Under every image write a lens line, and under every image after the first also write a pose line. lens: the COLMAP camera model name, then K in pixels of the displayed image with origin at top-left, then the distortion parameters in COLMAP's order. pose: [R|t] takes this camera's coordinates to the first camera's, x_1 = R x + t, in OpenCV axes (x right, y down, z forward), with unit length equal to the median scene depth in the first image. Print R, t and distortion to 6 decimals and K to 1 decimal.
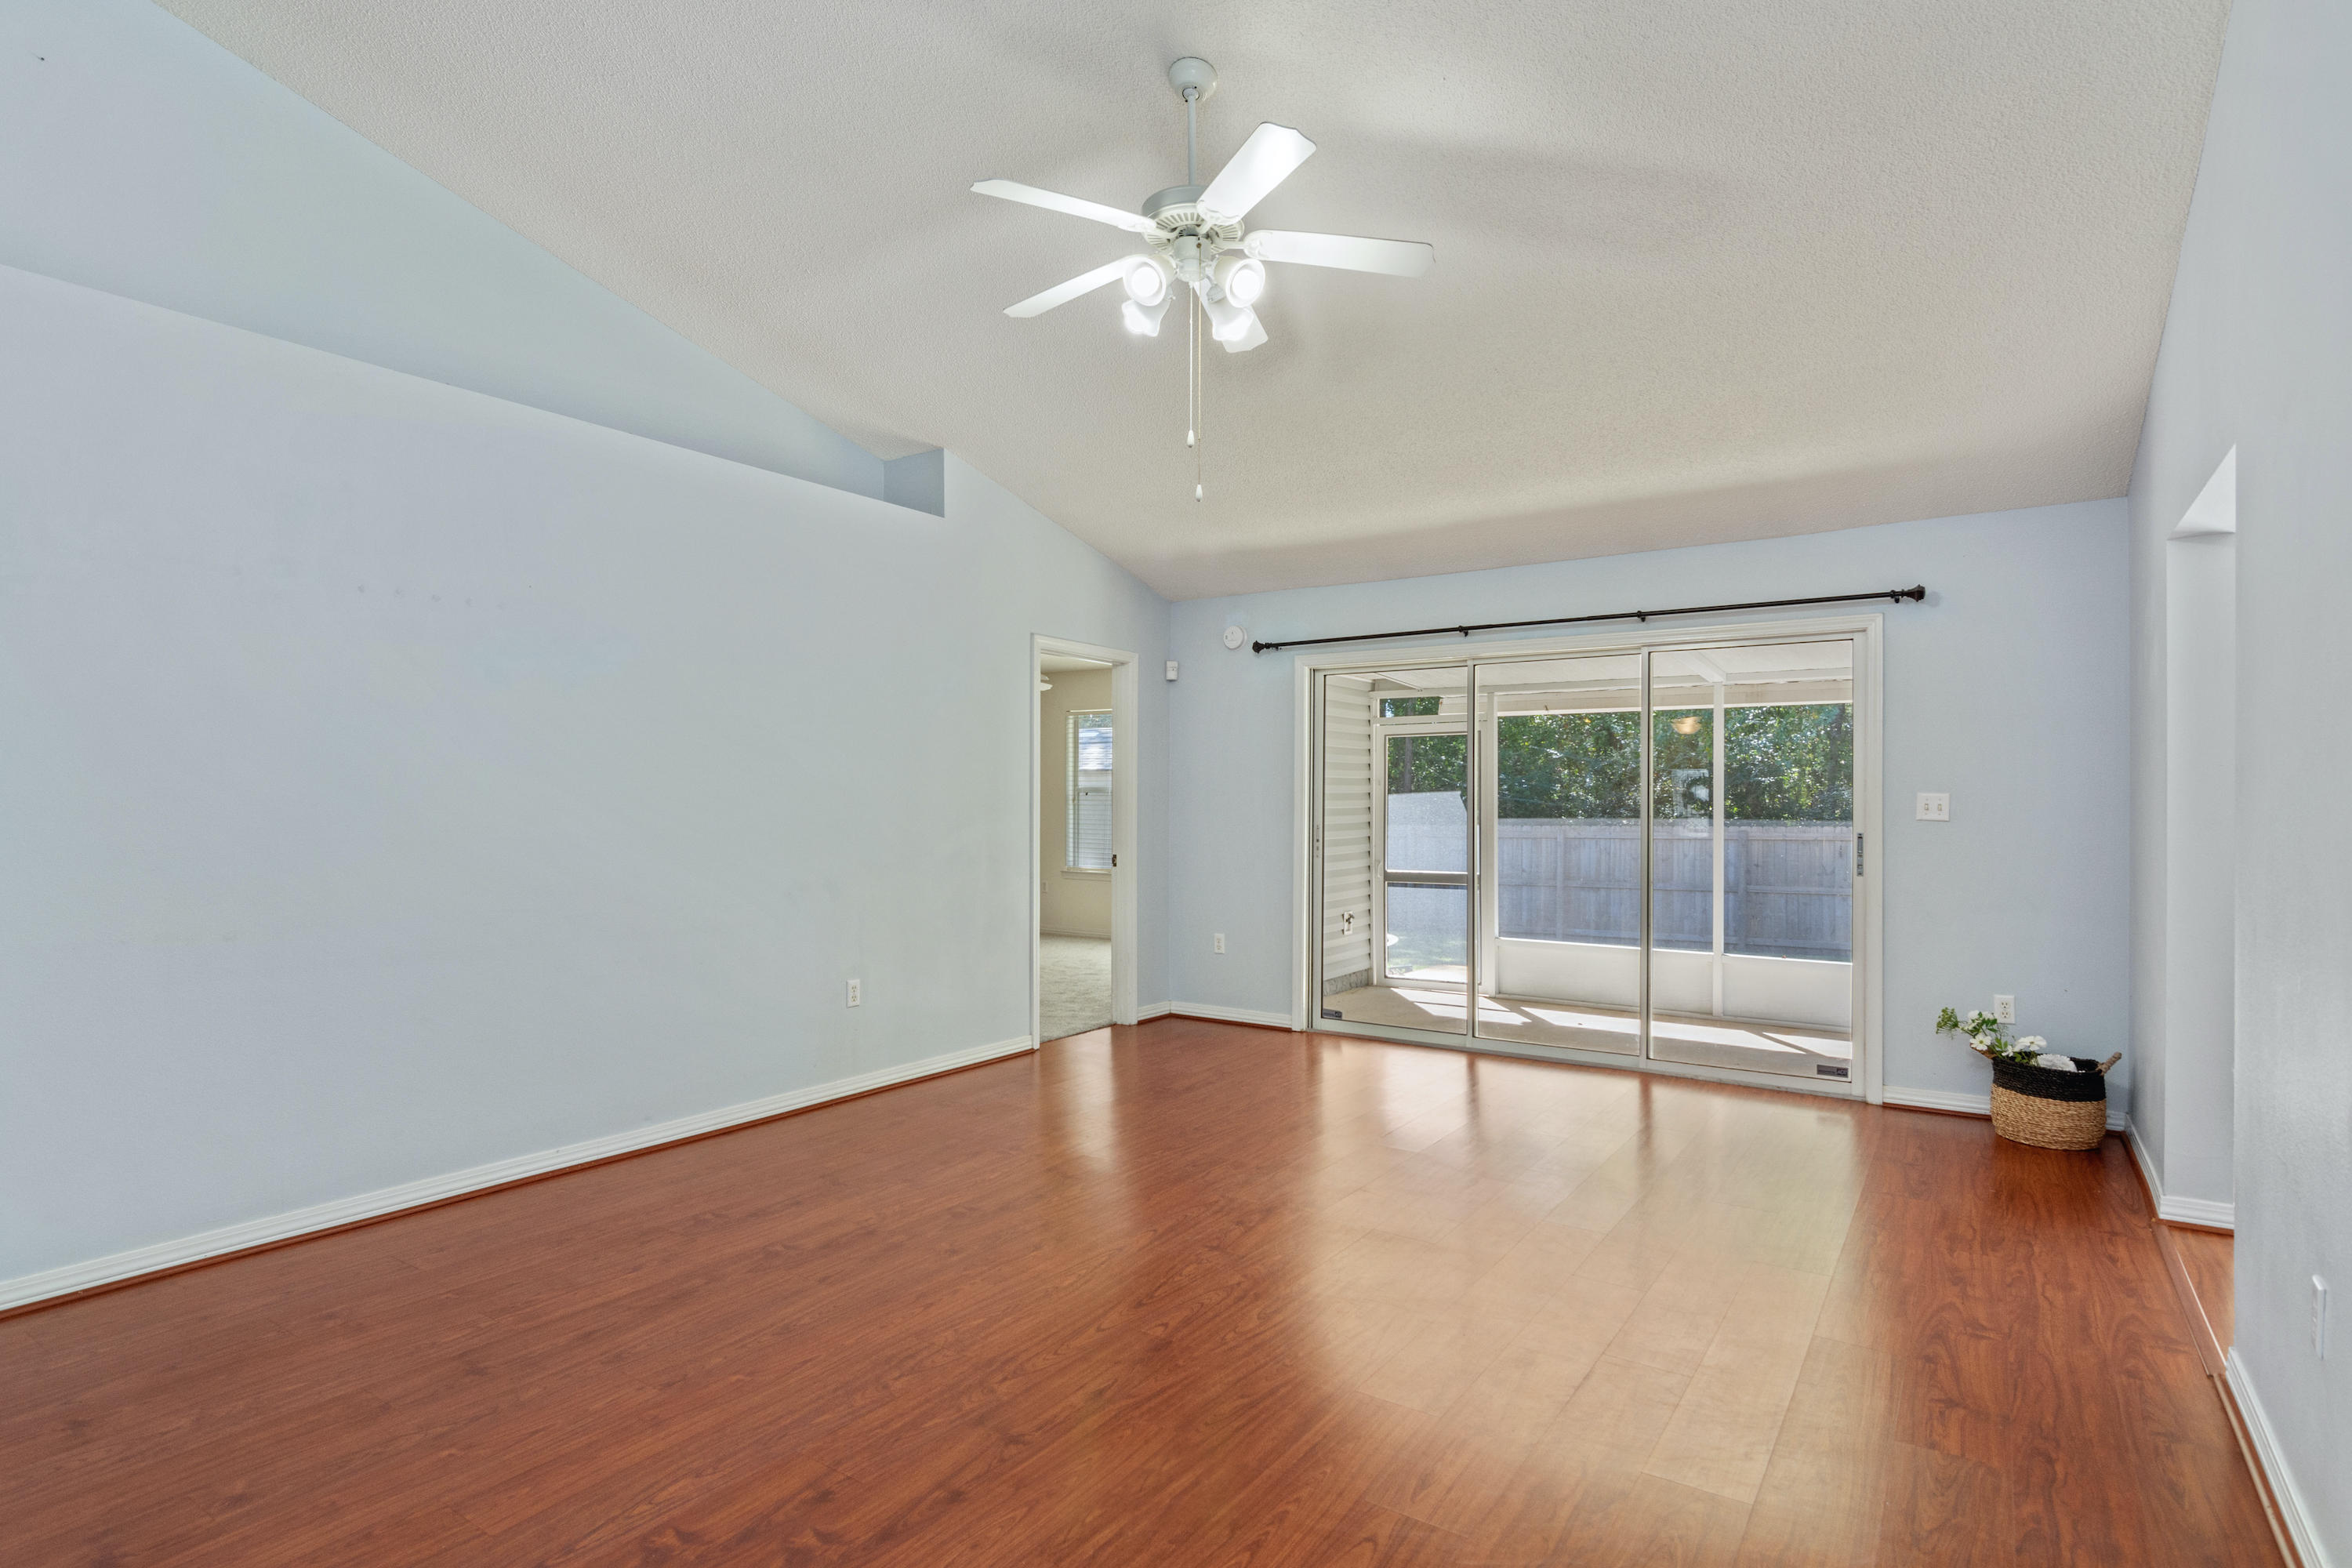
lens RADIAL K [[1194.7, 0, 1139.7], [0, 1194.7, 782.3], [0, 0, 1]] dist [-0.002660, -0.000222]
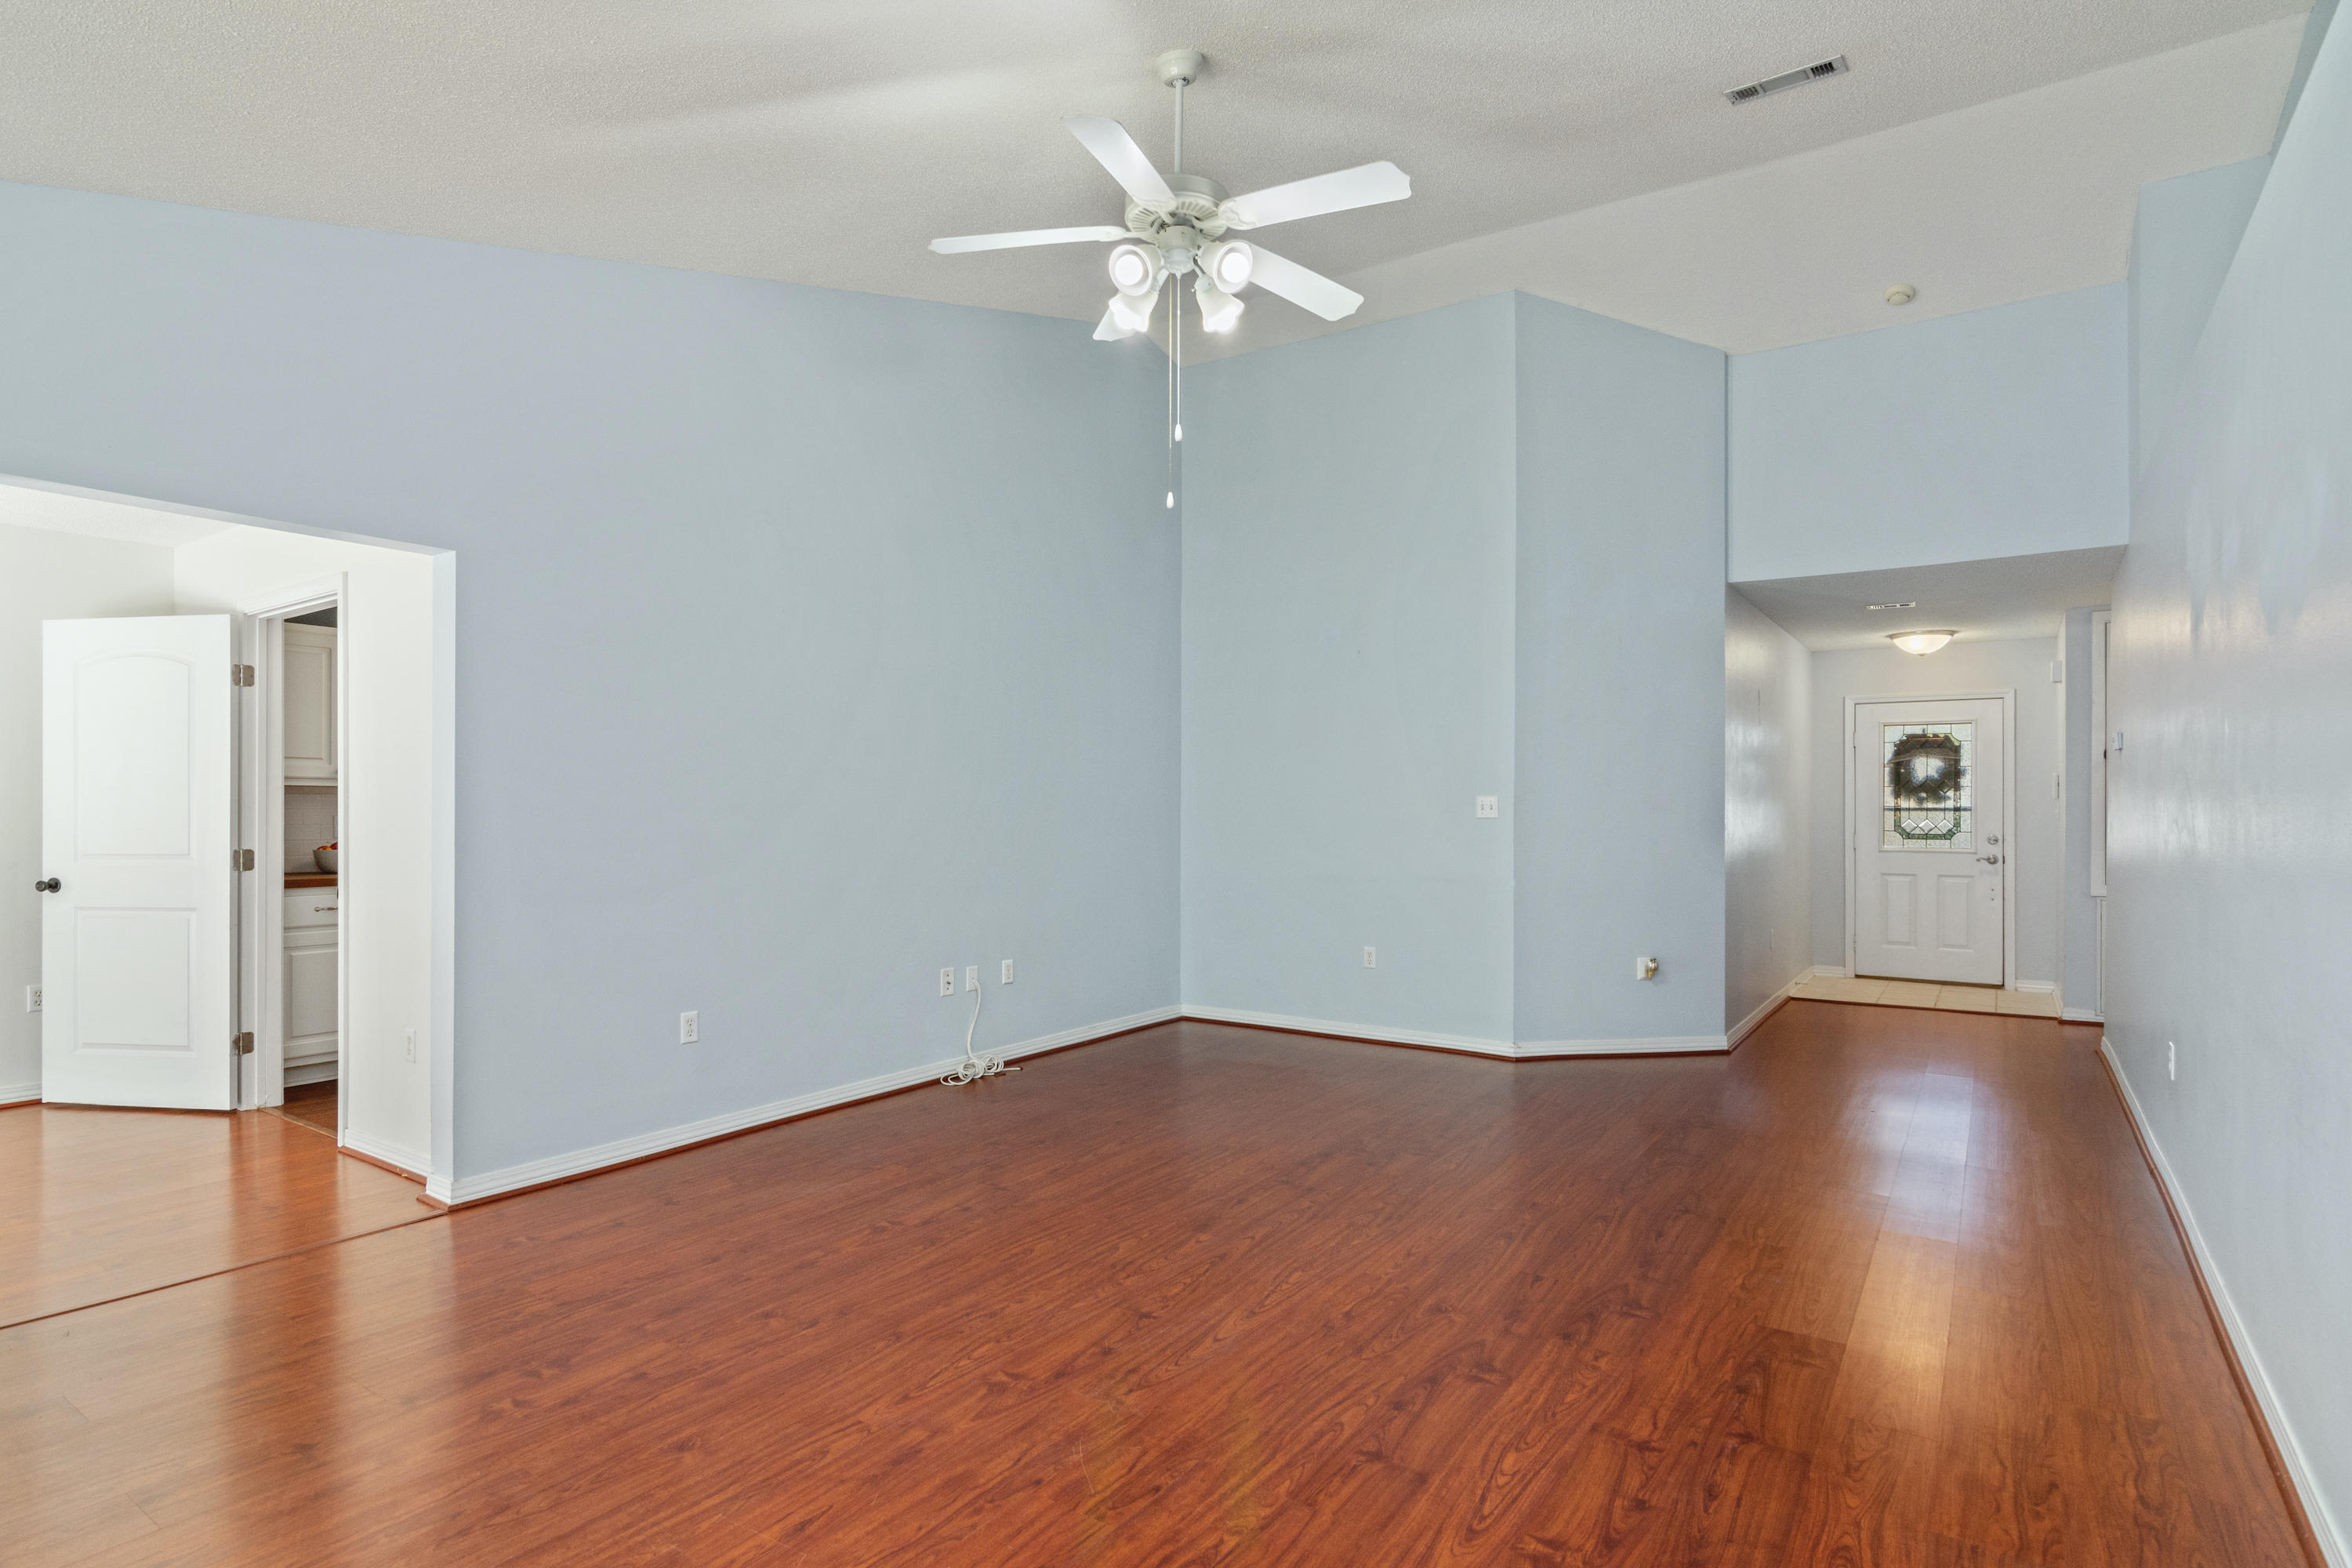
lens RADIAL K [[1215.2, 0, 1178.6], [0, 1215.2, 800.3], [0, 0, 1]] dist [-0.004784, -0.000594]
pose [[-0.999716, -0.005069, -0.023298, 0.044848], [-0.004591, 0.999779, -0.020514, 0.023275], [0.023397, -0.020401, -0.999518, 1.394055]]
